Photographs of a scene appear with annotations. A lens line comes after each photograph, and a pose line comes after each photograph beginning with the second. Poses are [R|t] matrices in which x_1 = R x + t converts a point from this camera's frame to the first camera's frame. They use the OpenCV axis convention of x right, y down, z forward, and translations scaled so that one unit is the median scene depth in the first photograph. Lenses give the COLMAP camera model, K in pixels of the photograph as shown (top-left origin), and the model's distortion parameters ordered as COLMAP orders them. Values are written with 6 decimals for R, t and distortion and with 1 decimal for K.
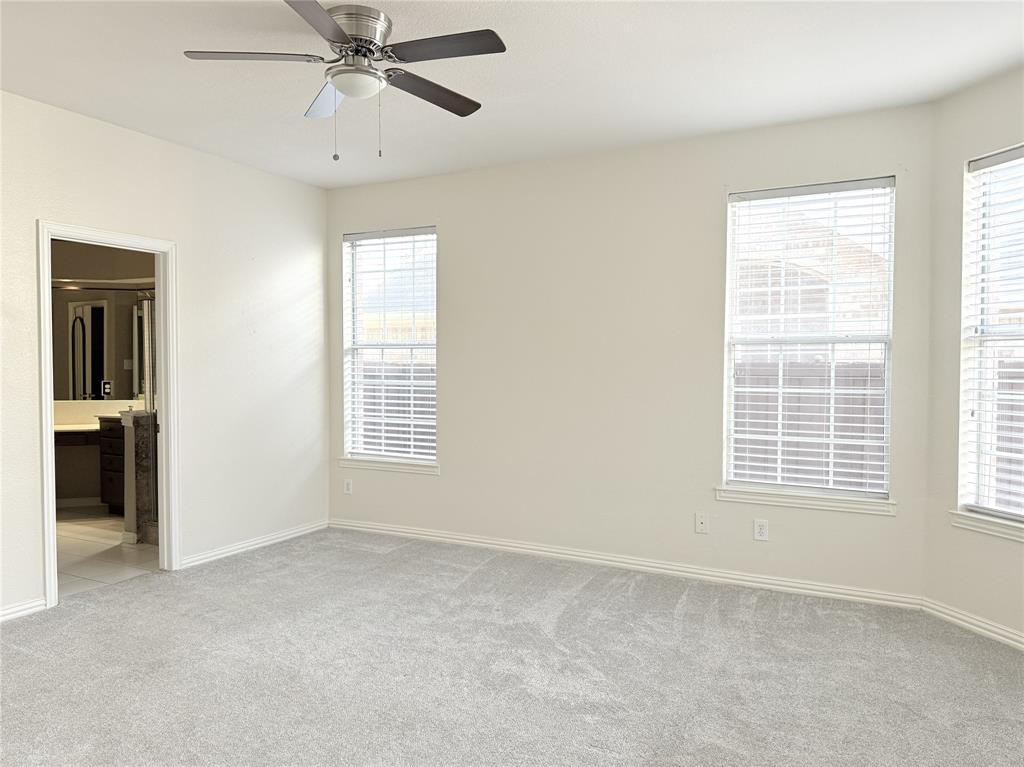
lens RADIAL K [[726.5, 0, 508.3], [0, 726.5, 387.7], [0, 0, 1]] dist [0.095447, -0.045059]
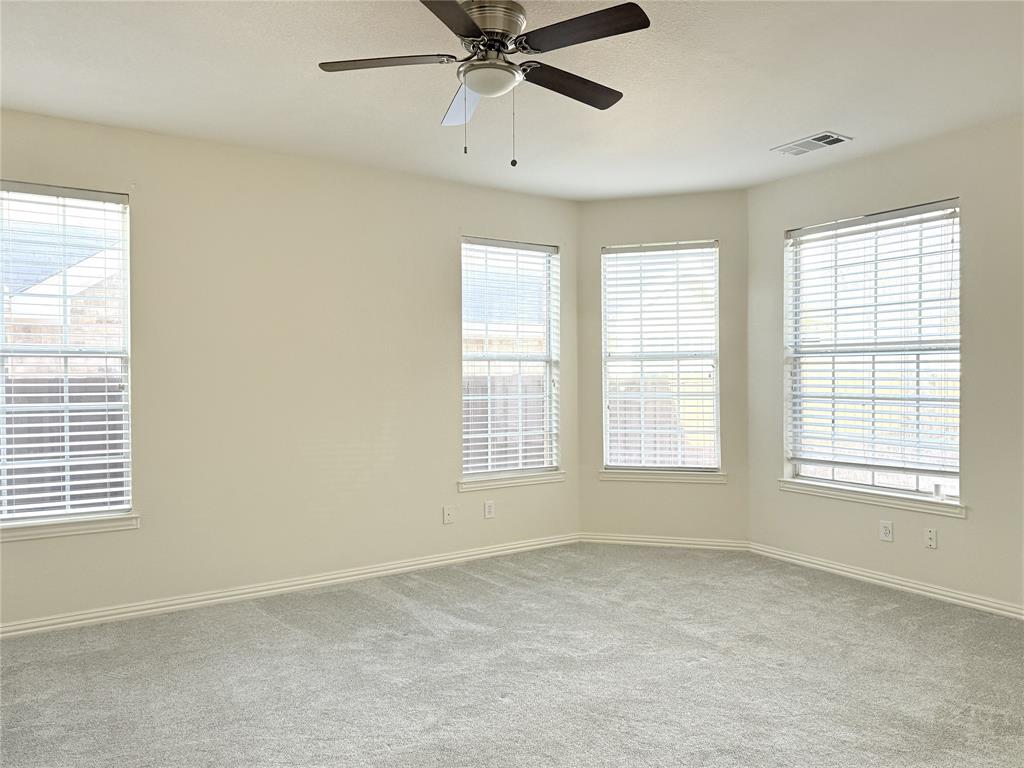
lens RADIAL K [[726.5, 0, 505.4], [0, 726.5, 383.0], [0, 0, 1]] dist [0.095447, -0.045059]
pose [[0.490842, -0.012490, 0.871159, -0.693683], [0.035944, 0.999336, -0.005924, -0.012332], [-0.870507, 0.034220, 0.490965, 0.357862]]
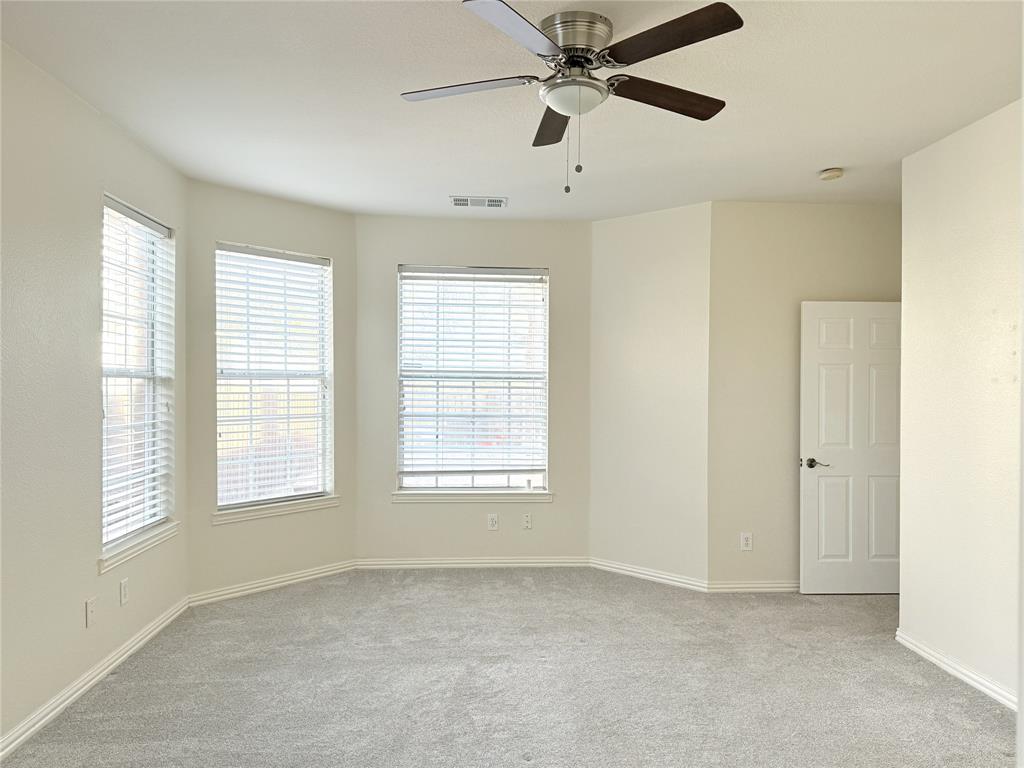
lens RADIAL K [[726.5, 0, 507.4], [0, 726.5, 379.7], [0, 0, 1]] dist [0.095447, -0.045059]
pose [[-0.530719, 0.001869, 0.847546, -0.622120], [0.020799, 0.999725, 0.010819, -0.054451], [-0.847293, 0.023370, -0.530612, 1.051022]]
